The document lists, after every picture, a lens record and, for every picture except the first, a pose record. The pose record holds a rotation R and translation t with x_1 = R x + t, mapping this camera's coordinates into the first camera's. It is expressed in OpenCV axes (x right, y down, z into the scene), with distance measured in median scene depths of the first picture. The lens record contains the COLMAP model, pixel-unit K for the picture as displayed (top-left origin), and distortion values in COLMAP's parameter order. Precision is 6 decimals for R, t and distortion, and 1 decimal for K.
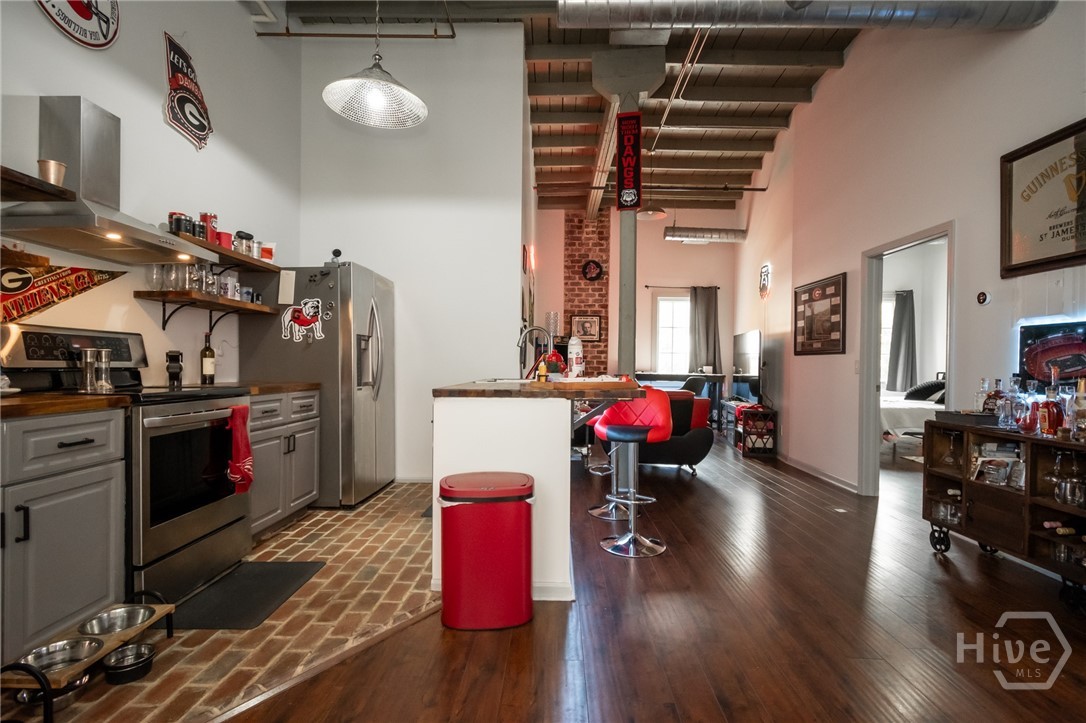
lens RADIAL K [[518.7, 0, 548.1], [0, 518.7, 366.9], [0, 0, 1]] dist [-0.004924, -0.000102]
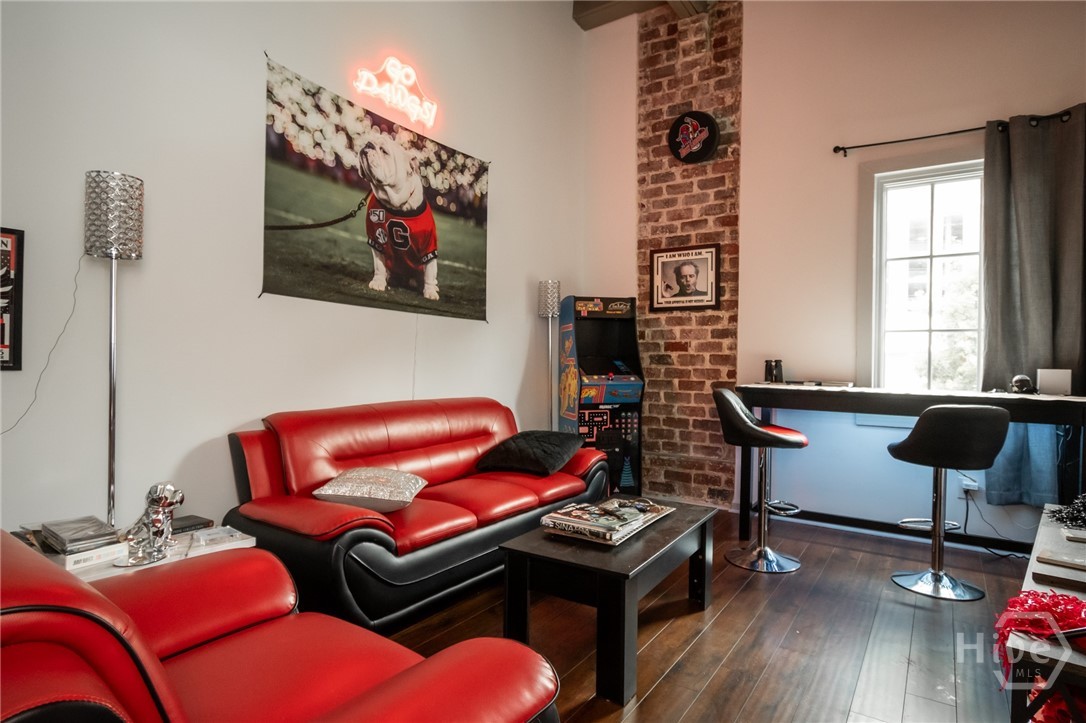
lens RADIAL K [[600.5, 0, 544.5], [0, 600.5, 362.3], [0, 0, 1]] dist [0.001879, -0.003082]
pose [[0.843193, -0.003293, -0.537600, 0.239093], [-0.000551, 0.999975, -0.006989, -0.002567], [0.537610, 0.006189, 0.843171, 0.527146]]
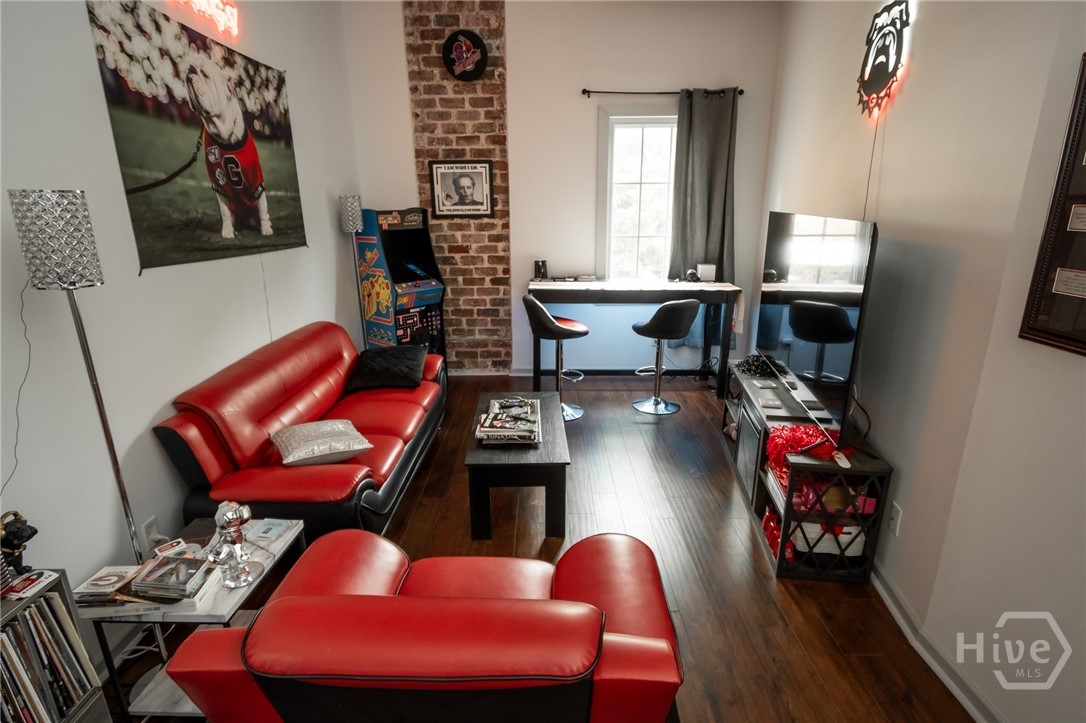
lens RADIAL K [[545.3, 0, 548.7], [0, 545.3, 365.2], [0, 0, 1]] dist [0.004344, 0.000127]
pose [[0.999655, -0.025008, 0.008003, 0.145491], [0.021721, 0.958843, 0.283103, -0.059107], [-0.014753, -0.282832, 0.959056, 0.459382]]
